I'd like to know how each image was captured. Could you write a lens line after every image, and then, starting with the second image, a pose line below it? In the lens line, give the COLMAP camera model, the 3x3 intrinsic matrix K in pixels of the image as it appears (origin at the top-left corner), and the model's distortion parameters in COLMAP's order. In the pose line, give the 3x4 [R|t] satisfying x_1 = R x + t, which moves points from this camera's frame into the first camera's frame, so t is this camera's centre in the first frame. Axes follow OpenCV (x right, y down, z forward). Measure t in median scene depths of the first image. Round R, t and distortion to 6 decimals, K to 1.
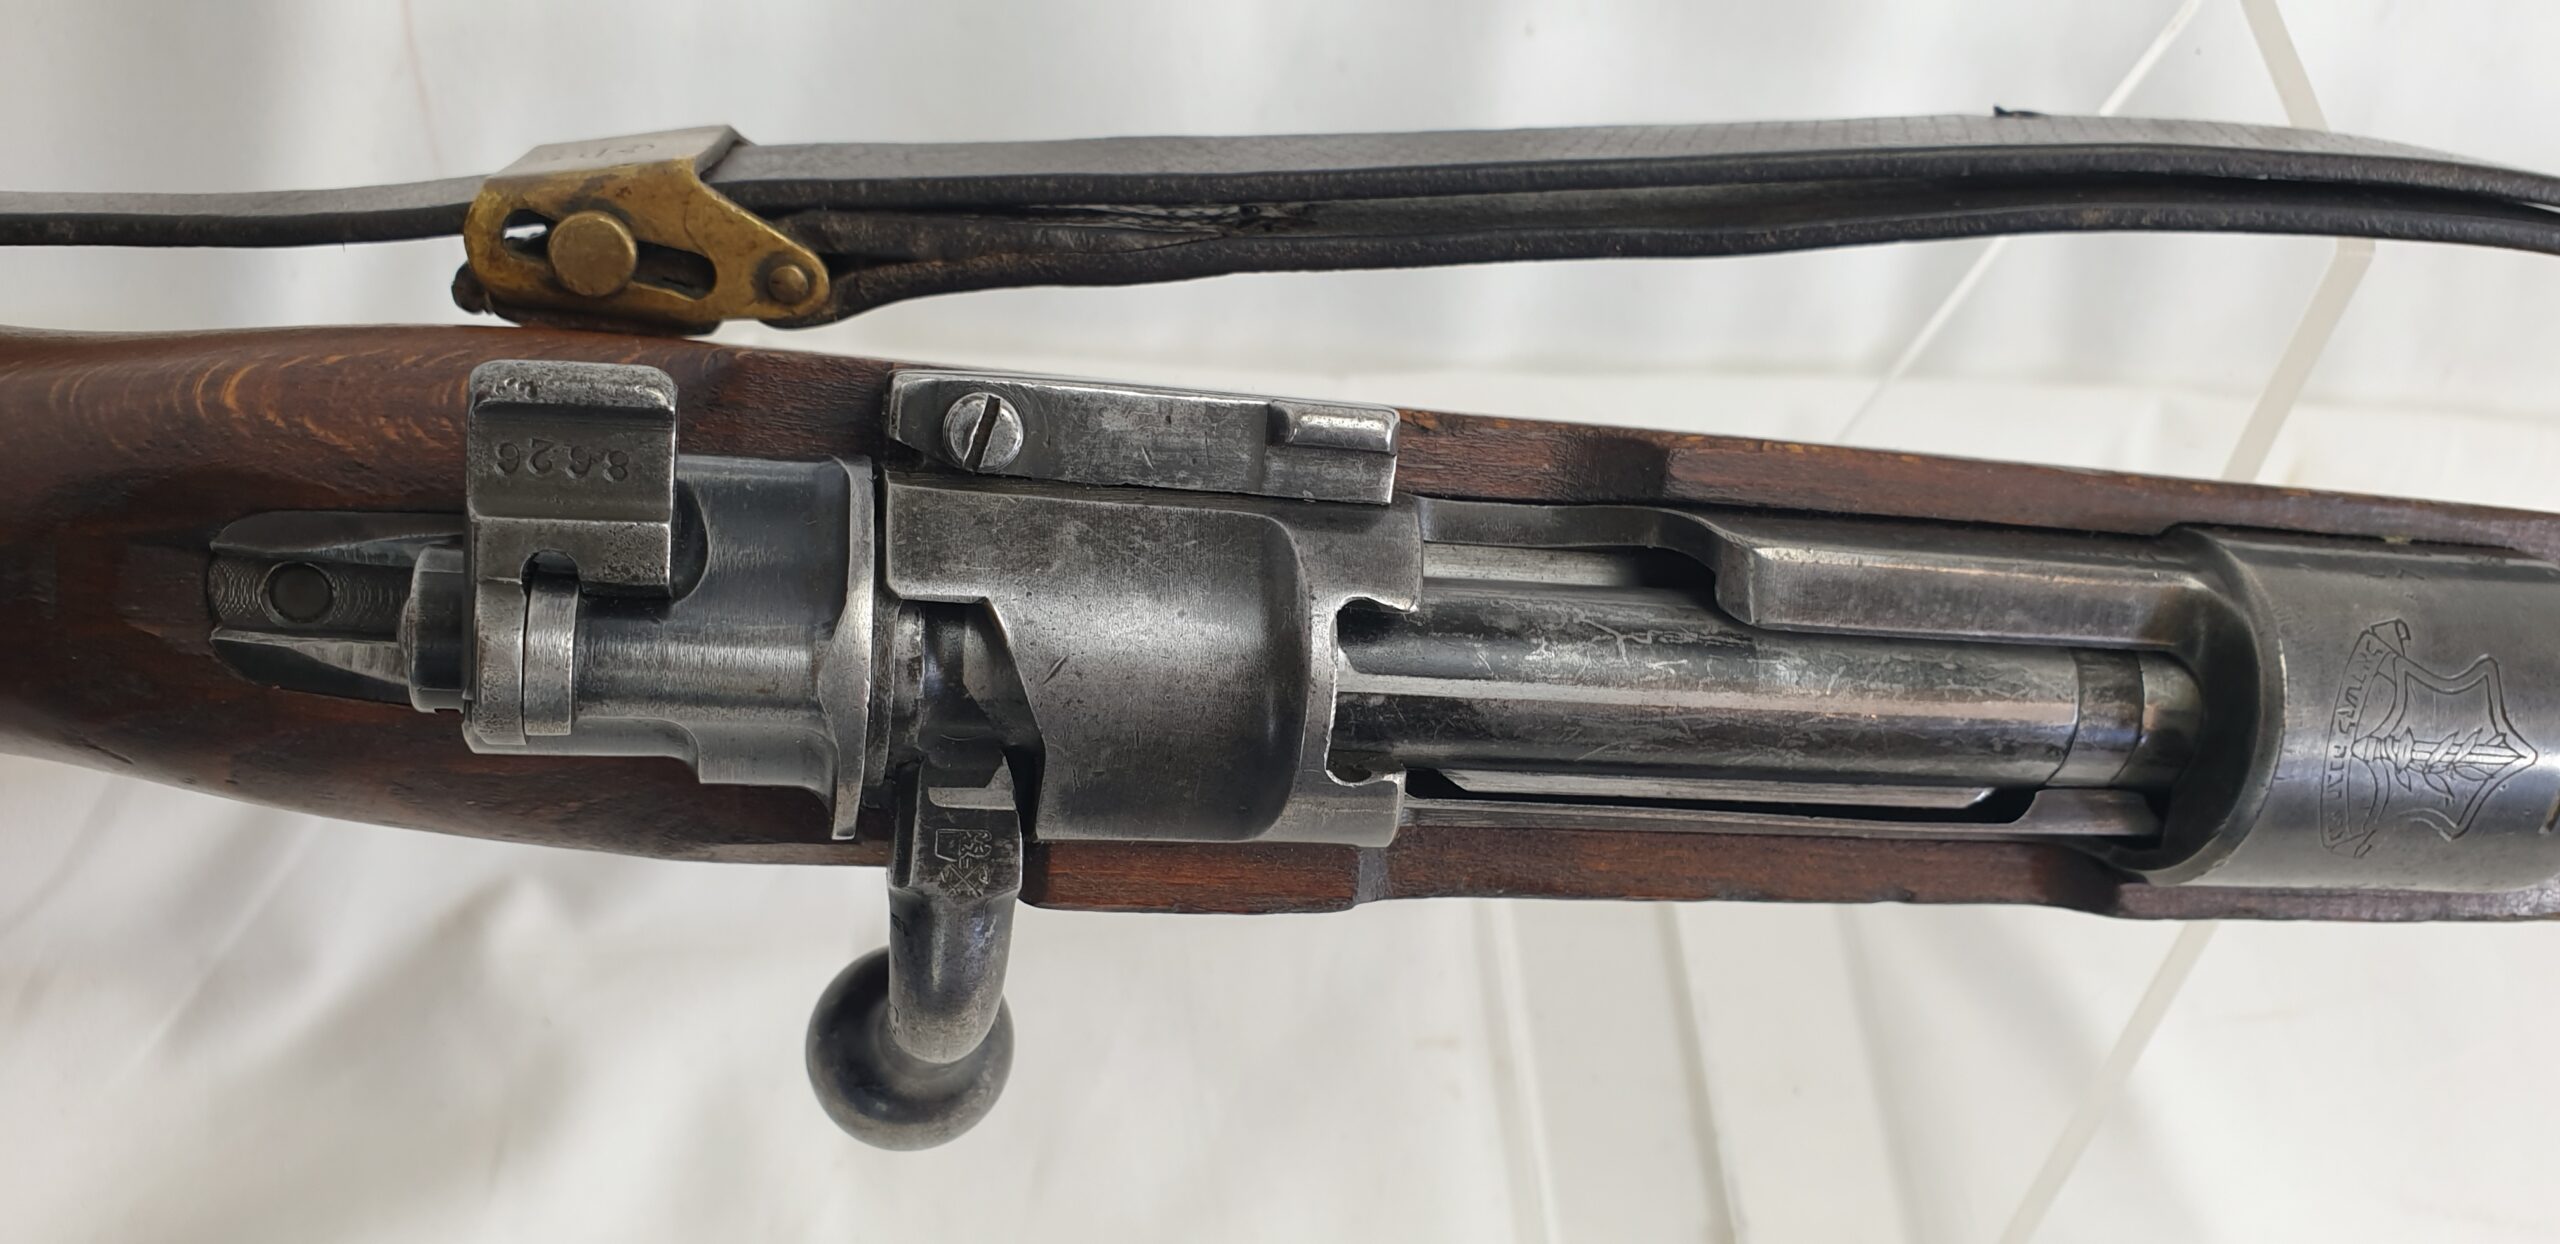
lens RADIAL K [[1984.1, 0, 1367.3], [0, 1984.1, 649.8], [0, 0, 1]] dist [0.004571, -0.019167]
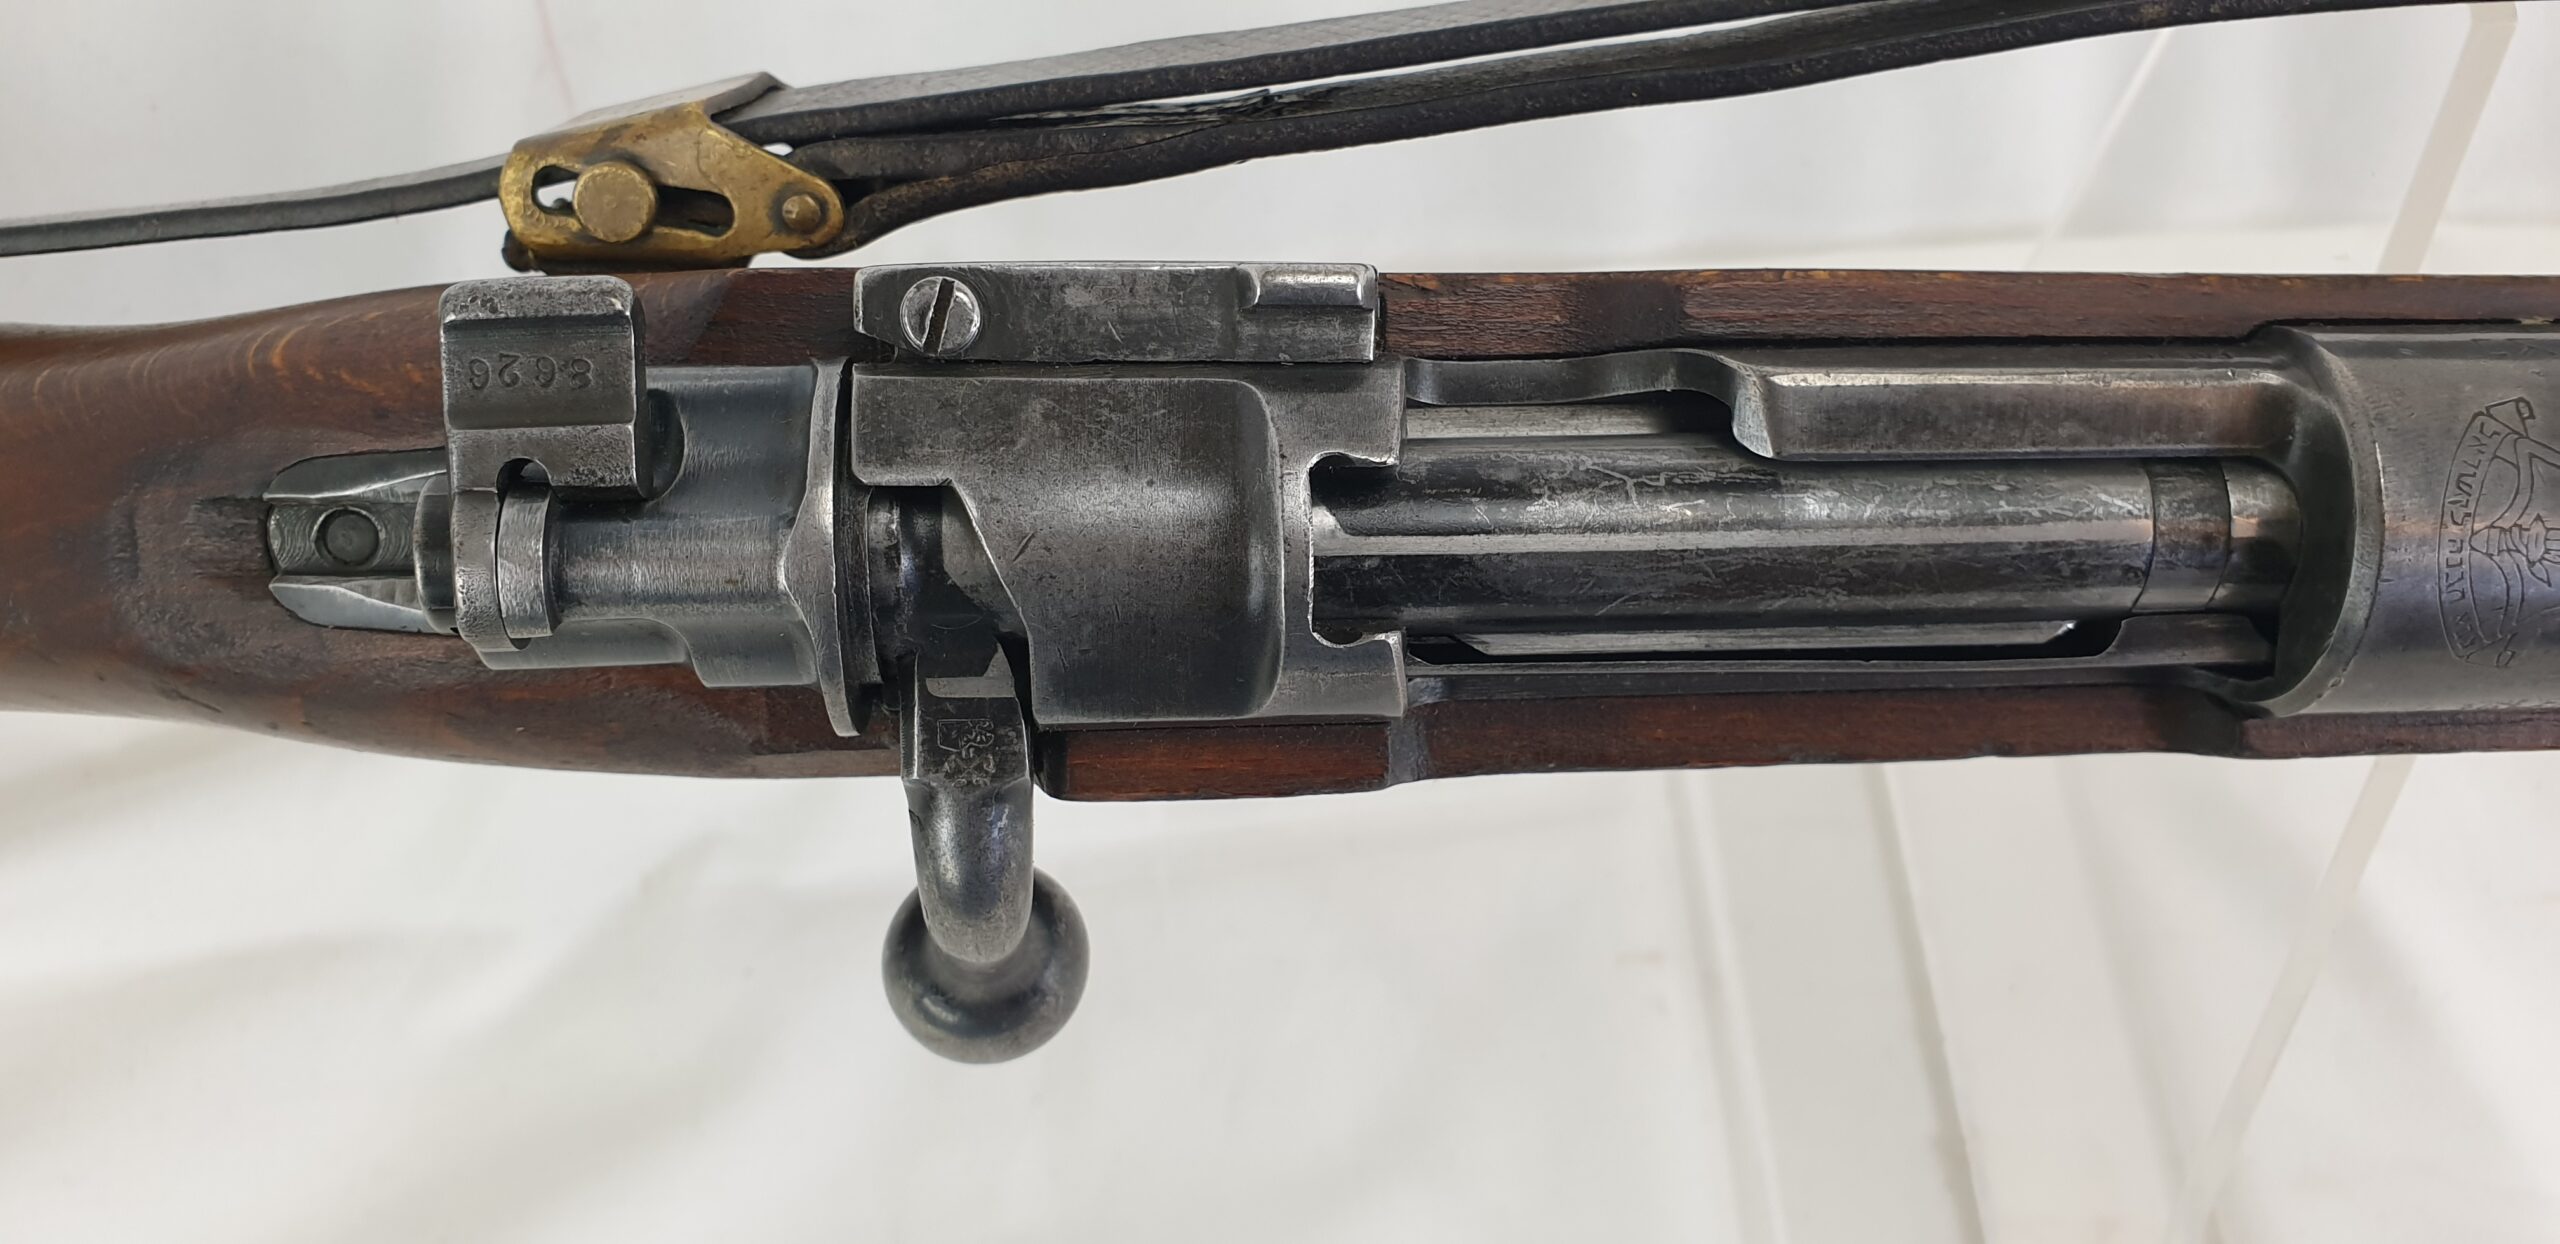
lens RADIAL K [[1984.1, 0, 1398.2], [0, 1984.1, 591.7], [0, 0, 1]] dist [0.004571, -0.019167]
pose [[0.986324, -0.076364, -0.146061, 0.146210], [0.071696, 0.996741, -0.036969, 0.070971], [0.148408, 0.025992, 0.988585, 0.037315]]
